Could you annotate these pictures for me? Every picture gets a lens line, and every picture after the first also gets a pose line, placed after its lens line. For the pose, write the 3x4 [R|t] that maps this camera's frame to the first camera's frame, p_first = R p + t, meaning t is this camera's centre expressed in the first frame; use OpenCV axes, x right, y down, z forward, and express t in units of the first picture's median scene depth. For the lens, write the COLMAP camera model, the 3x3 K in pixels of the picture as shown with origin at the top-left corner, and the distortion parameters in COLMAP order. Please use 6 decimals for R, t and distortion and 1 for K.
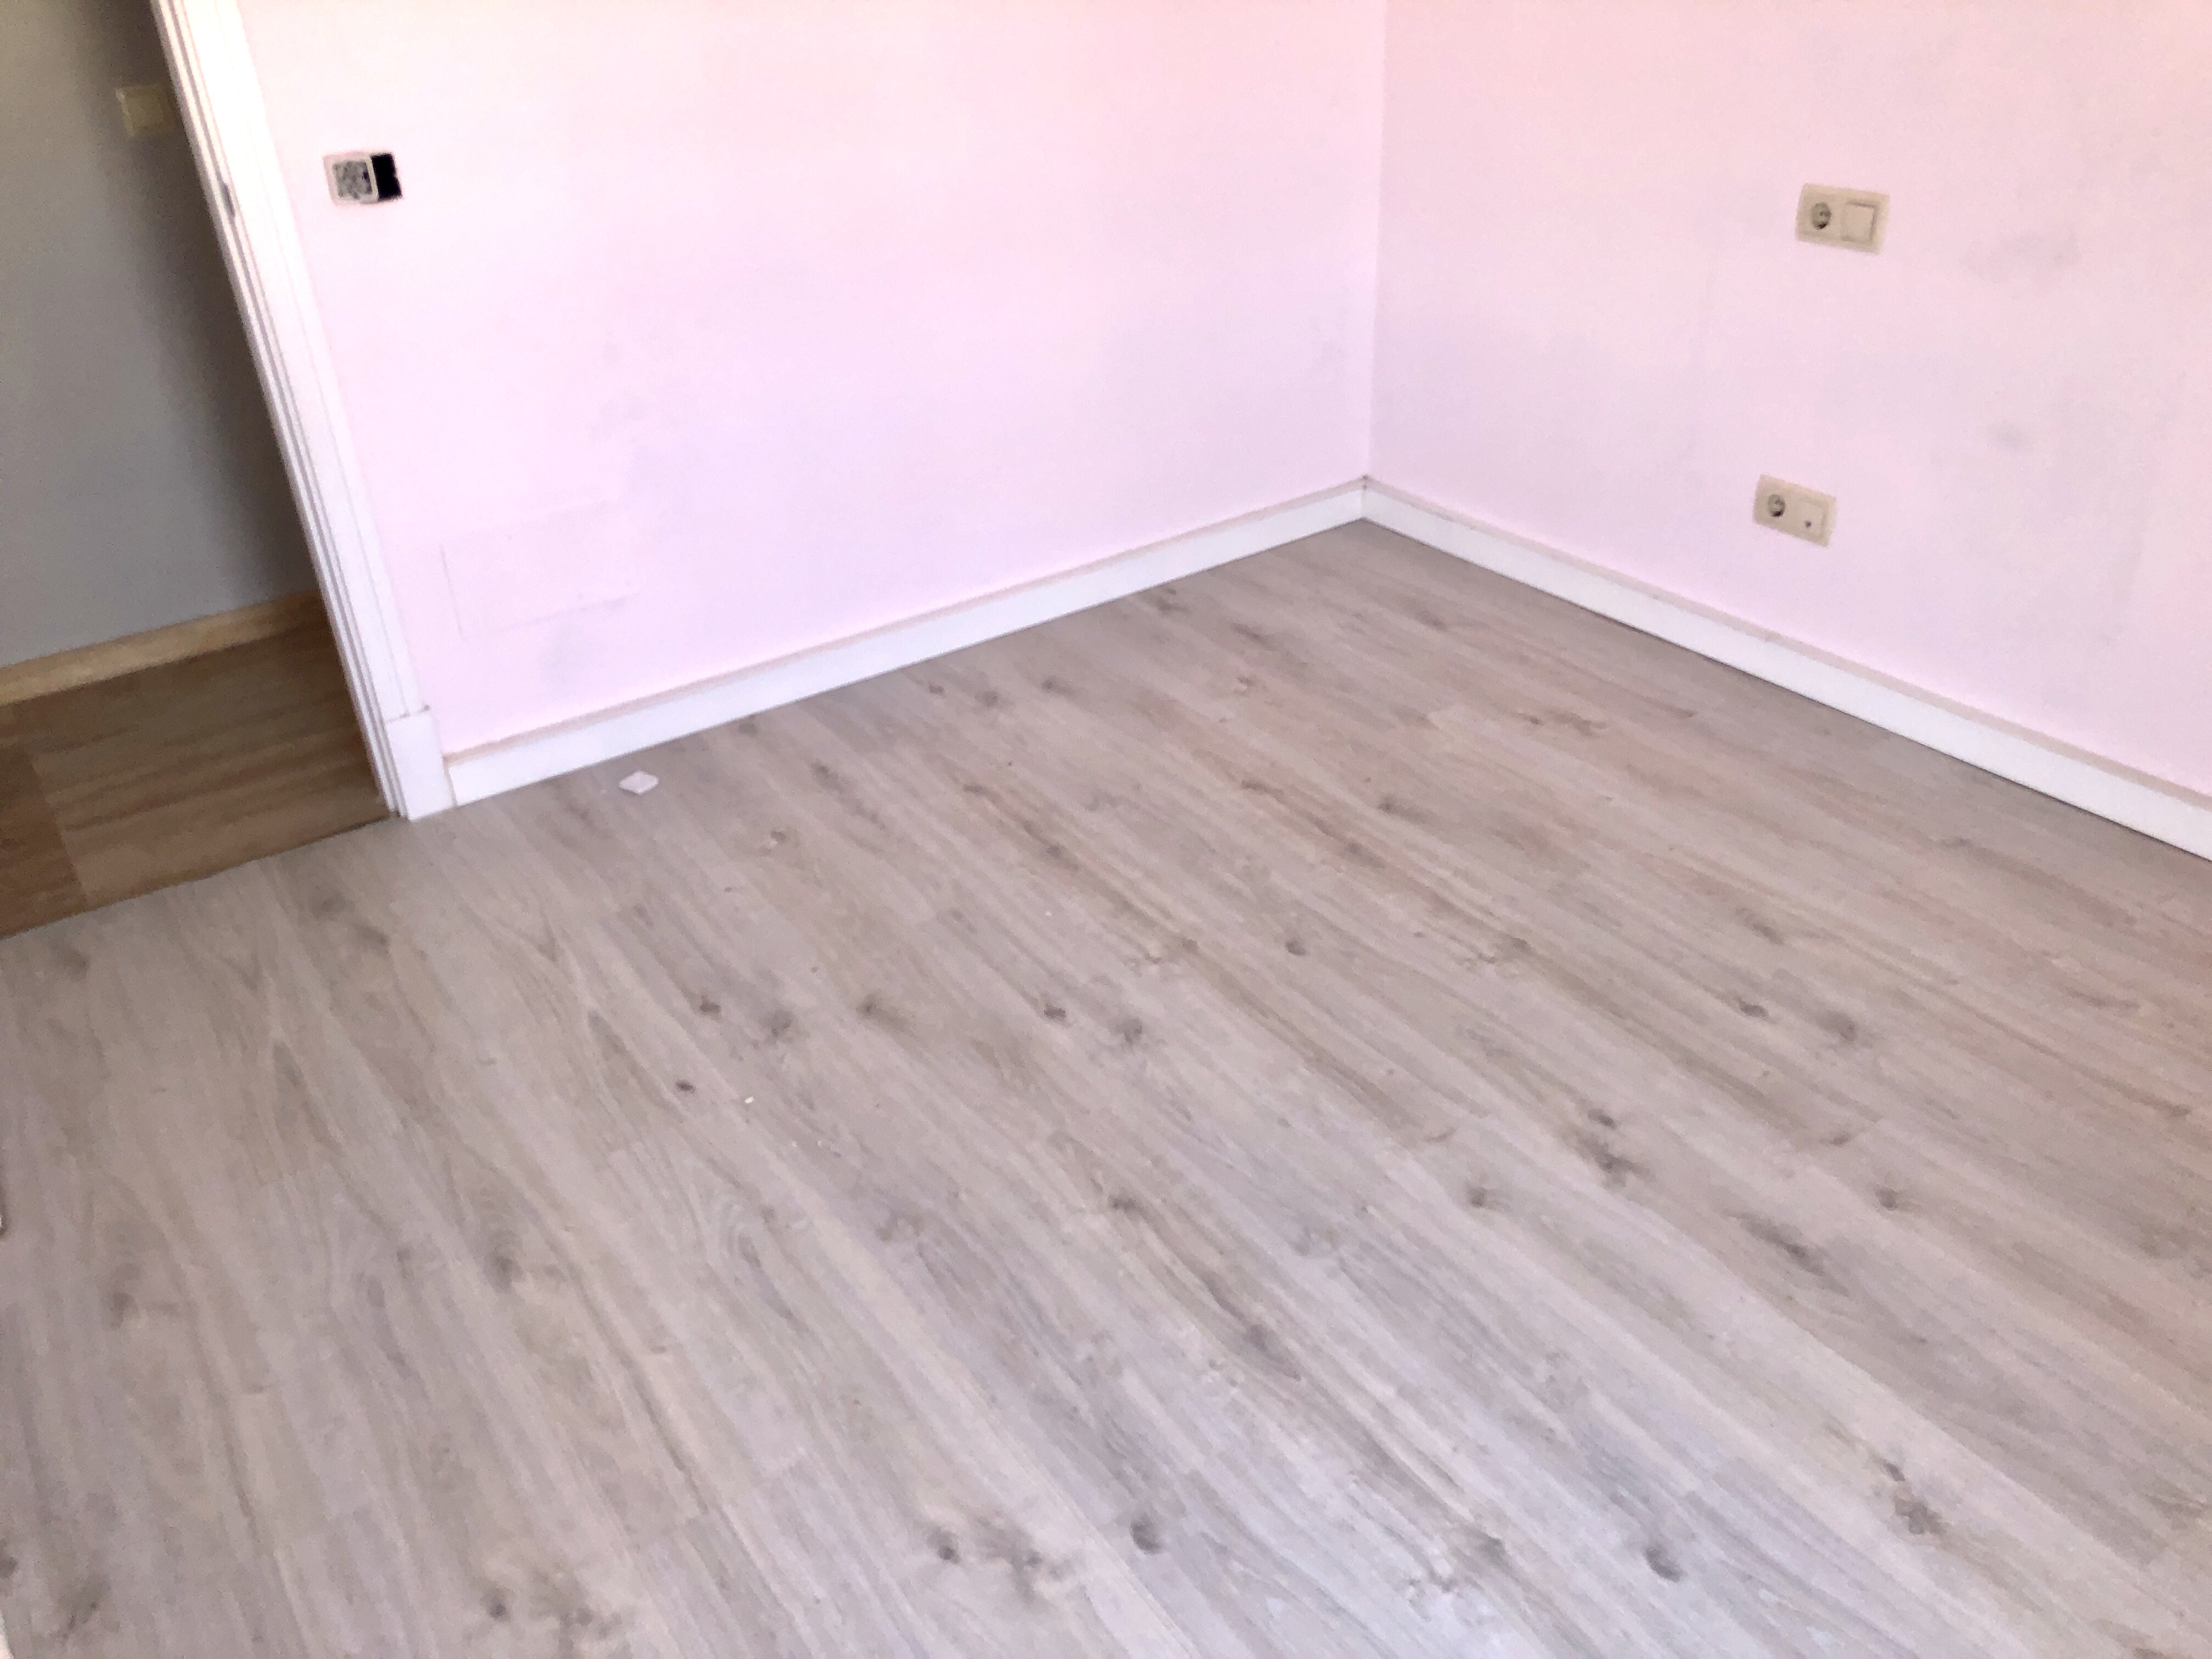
lens RADIAL K [[1811.3, 0, 1106.0], [0, 1811.3, 829.5], [0, 0, 1]] dist [0.036731, -0.062124]
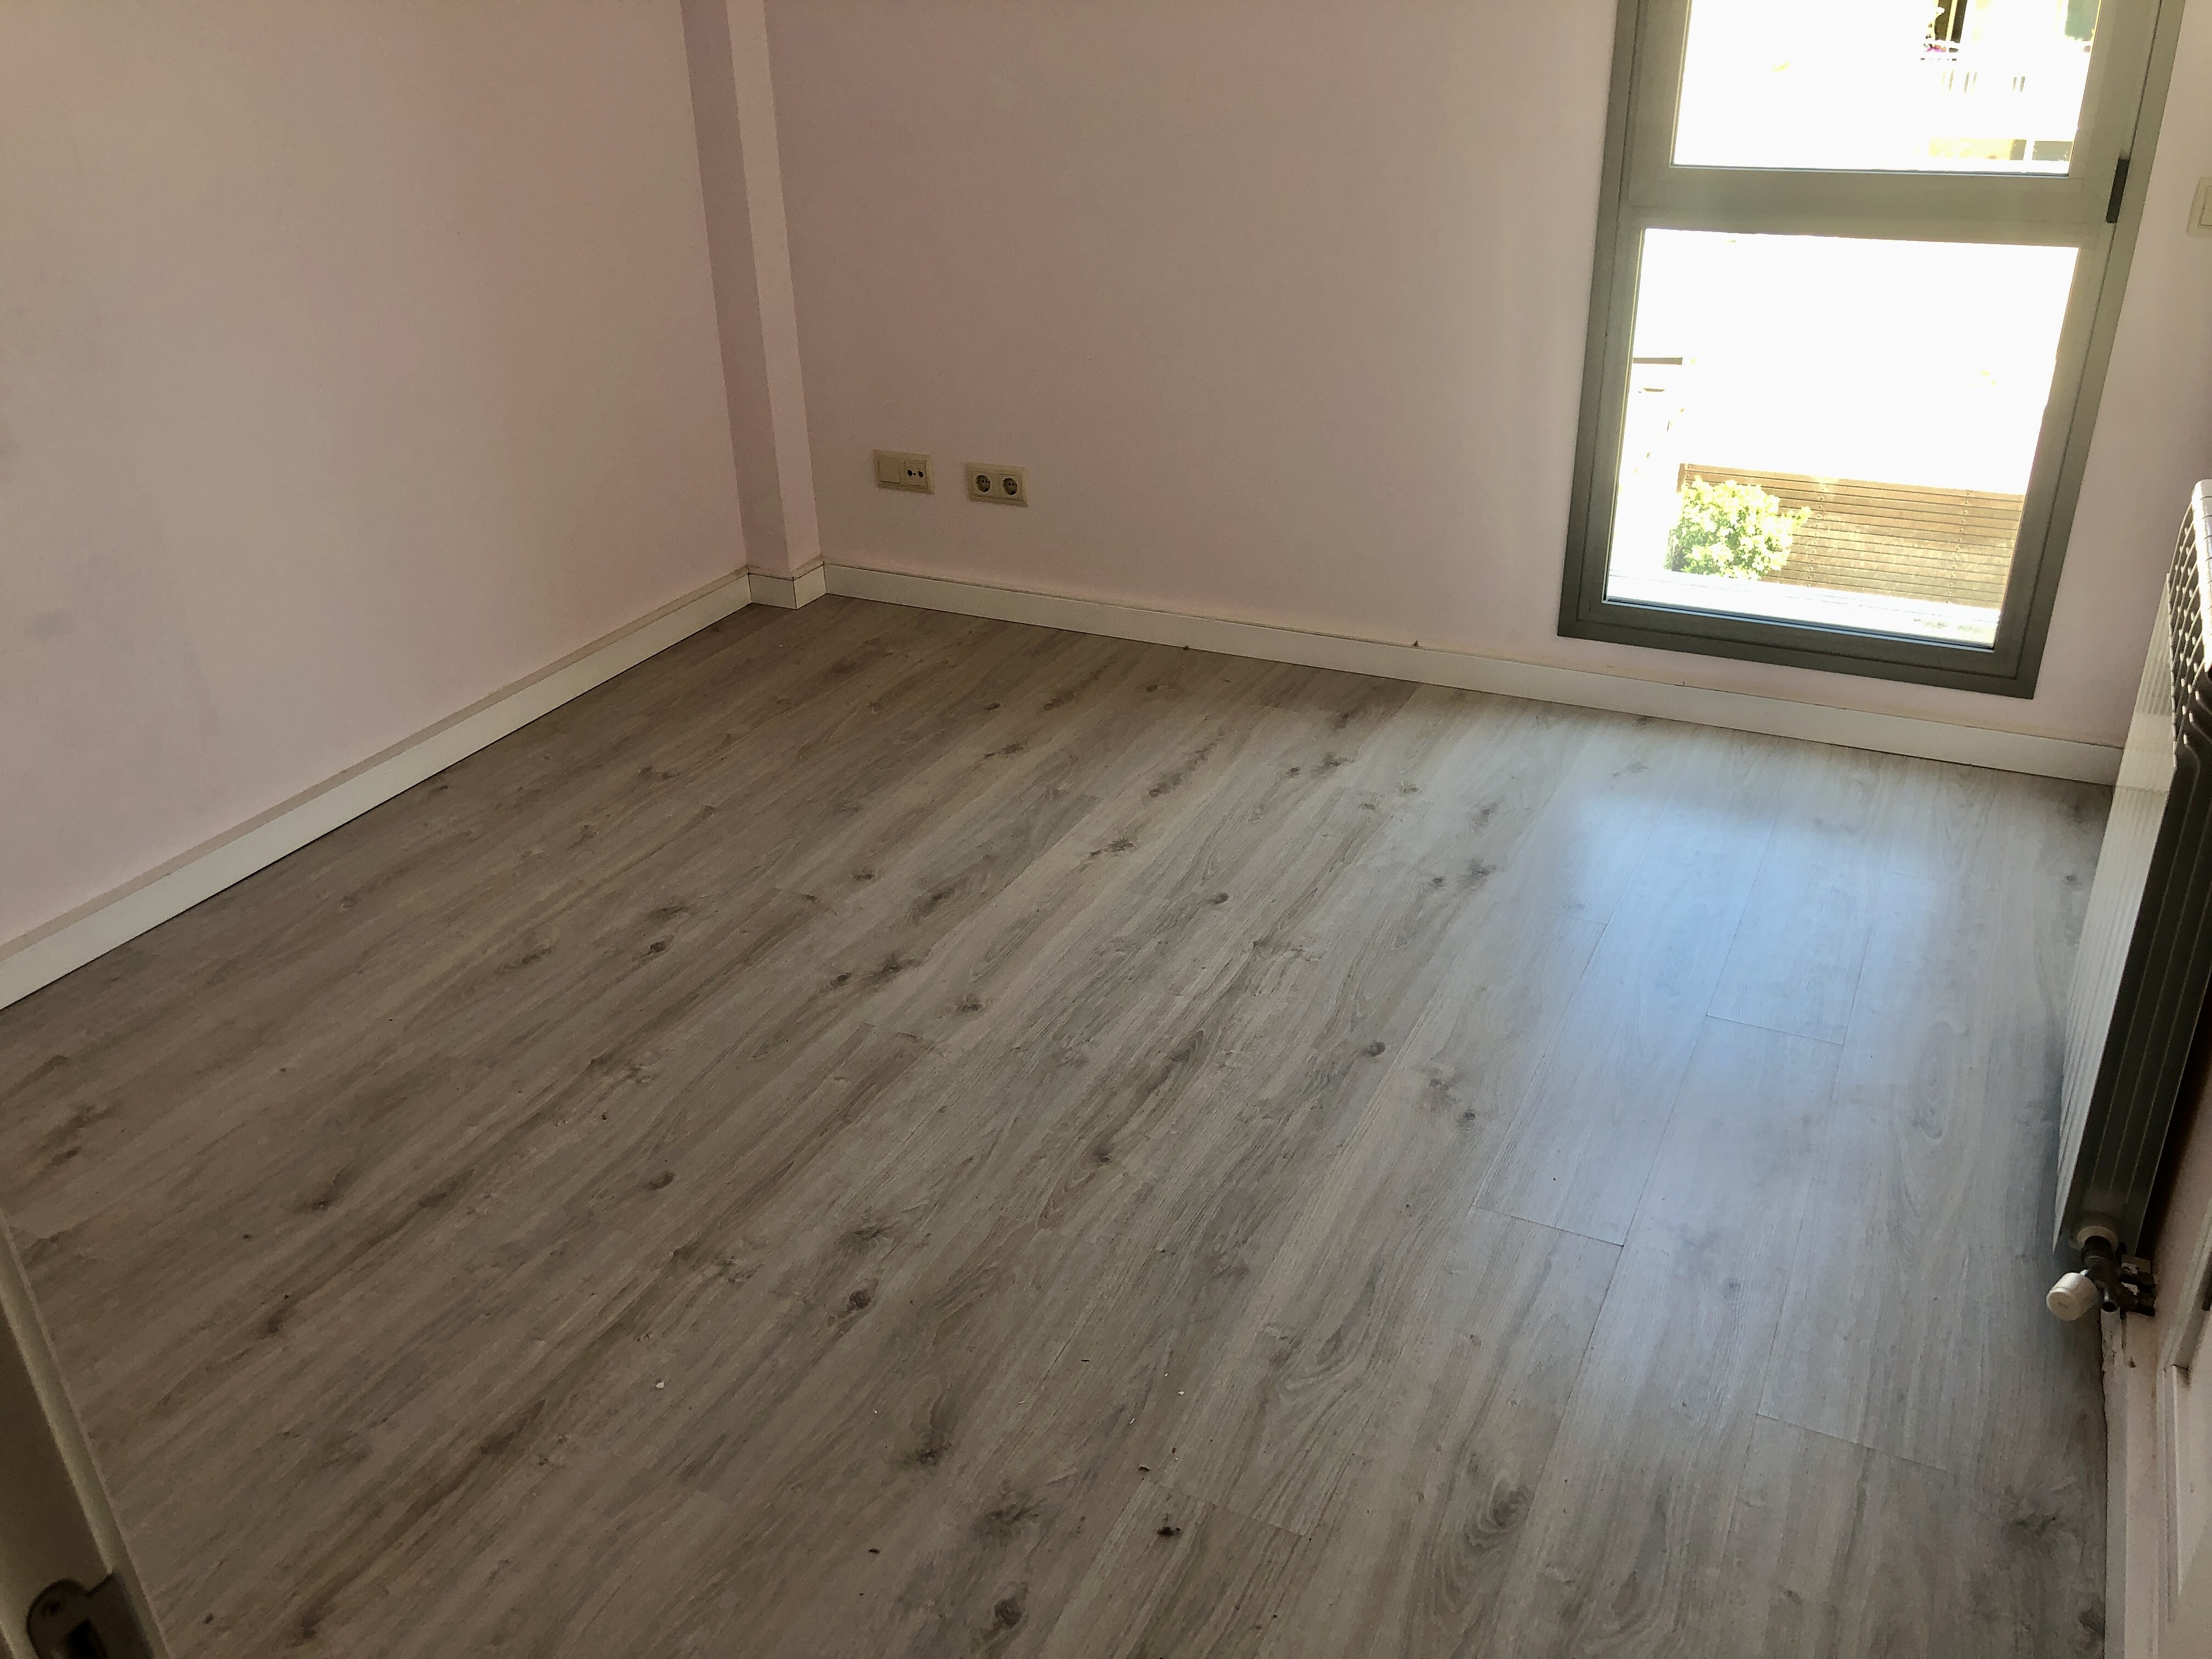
lens RADIAL K [[1811.3, 0, 1106.0], [0, 1811.3, 829.5], [0, 0, 1]] dist [0.036731, -0.062124]
pose [[-0.492204, -0.346888, 0.798376, -0.787026], [0.482238, 0.654901, 0.581852, -0.553874], [-0.724695, 0.671397, -0.155063, 1.007671]]
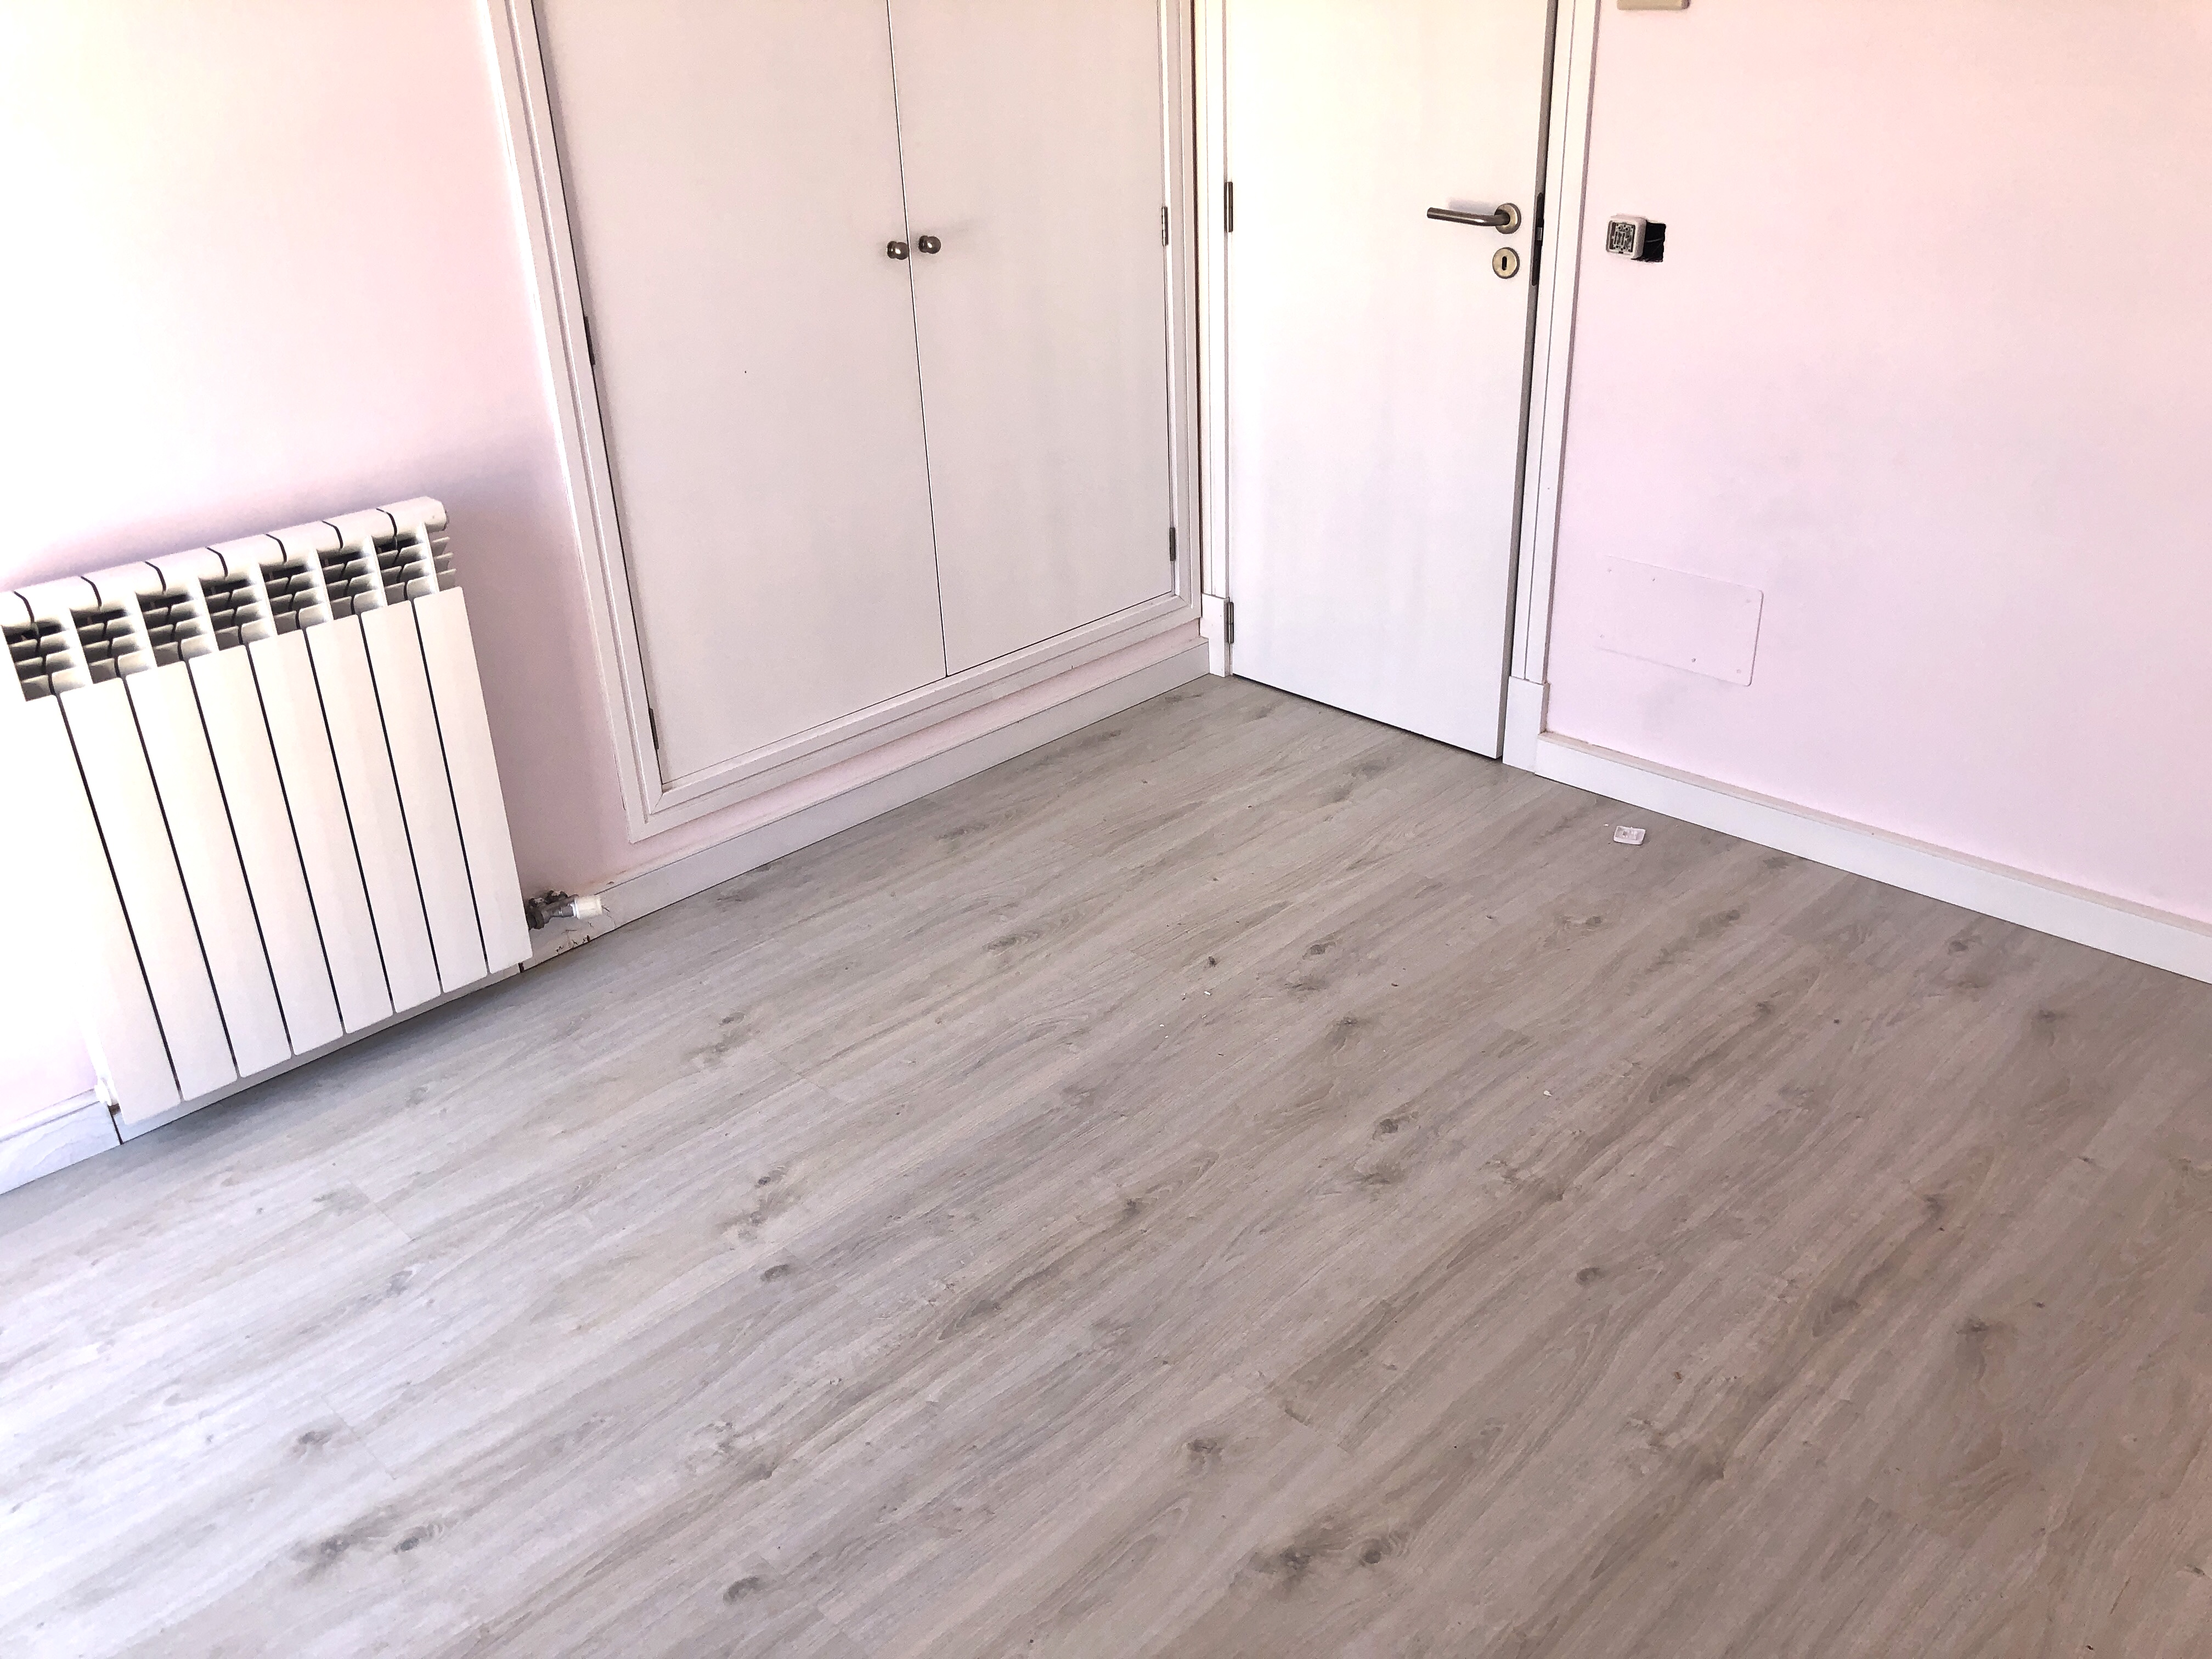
lens RADIAL K [[1822.1, 0, 1080.8], [0, 1822.1, 787.7], [0, 0, 1]] dist [0.117198, -0.250101]
pose [[0.182202, 0.456471, -0.870883, 0.833517], [-0.475548, 0.816139, 0.328285, -0.342018], [0.860614, 0.354332, 0.365776, 0.462505]]
